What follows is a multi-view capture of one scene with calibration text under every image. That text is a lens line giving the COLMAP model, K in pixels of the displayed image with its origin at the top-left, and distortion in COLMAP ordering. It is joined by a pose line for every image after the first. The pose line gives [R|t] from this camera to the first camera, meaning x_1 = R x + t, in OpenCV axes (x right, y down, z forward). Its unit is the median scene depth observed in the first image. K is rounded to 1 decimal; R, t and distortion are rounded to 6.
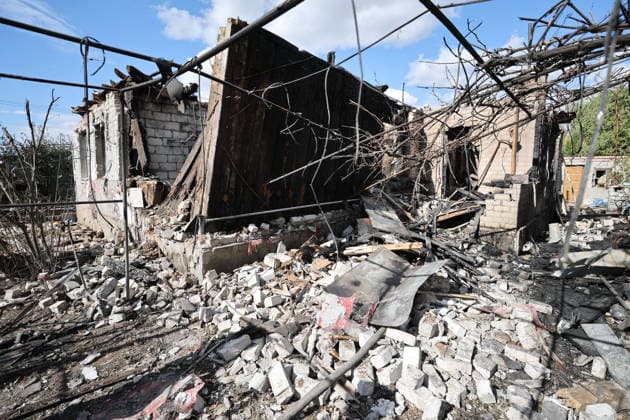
lens RADIAL K [[298.4, 0, 311.3], [0, 298.4, 206.0], [0, 0, 1]] dist [-0.039697, 0.011491]
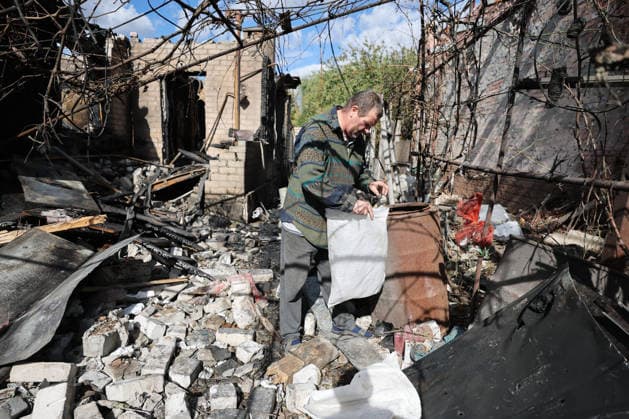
lens RADIAL K [[363.2, 0, 315.6], [0, 363.2, 208.5], [0, 0, 1]] dist [-0.036636, 0.006338]
pose [[0.732878, -0.085463, 0.674971, 0.142337], [0.047905, 0.996099, 0.074109, 0.058102], [-0.678671, -0.021978, 0.734113, 0.083663]]
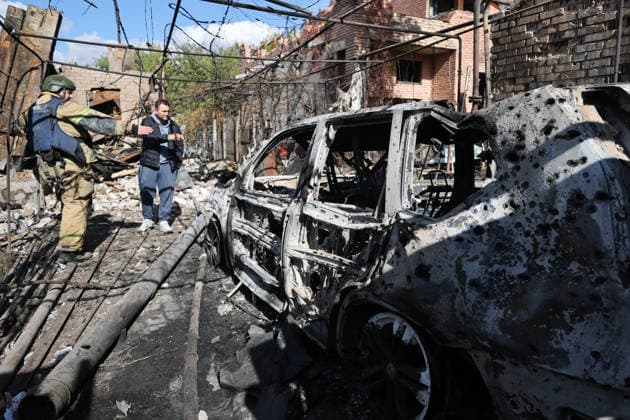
lens RADIAL K [[391.5, 0, 306.9], [0, 391.5, 196.1], [0, 0, 1]] dist [-0.011821, 0.011185]
pose [[0.341328, -0.145999, 0.928536, -1.172649], [0.111101, 0.987205, 0.114383, 0.116614], [-0.933355, 0.064119, 0.353182, -0.490431]]
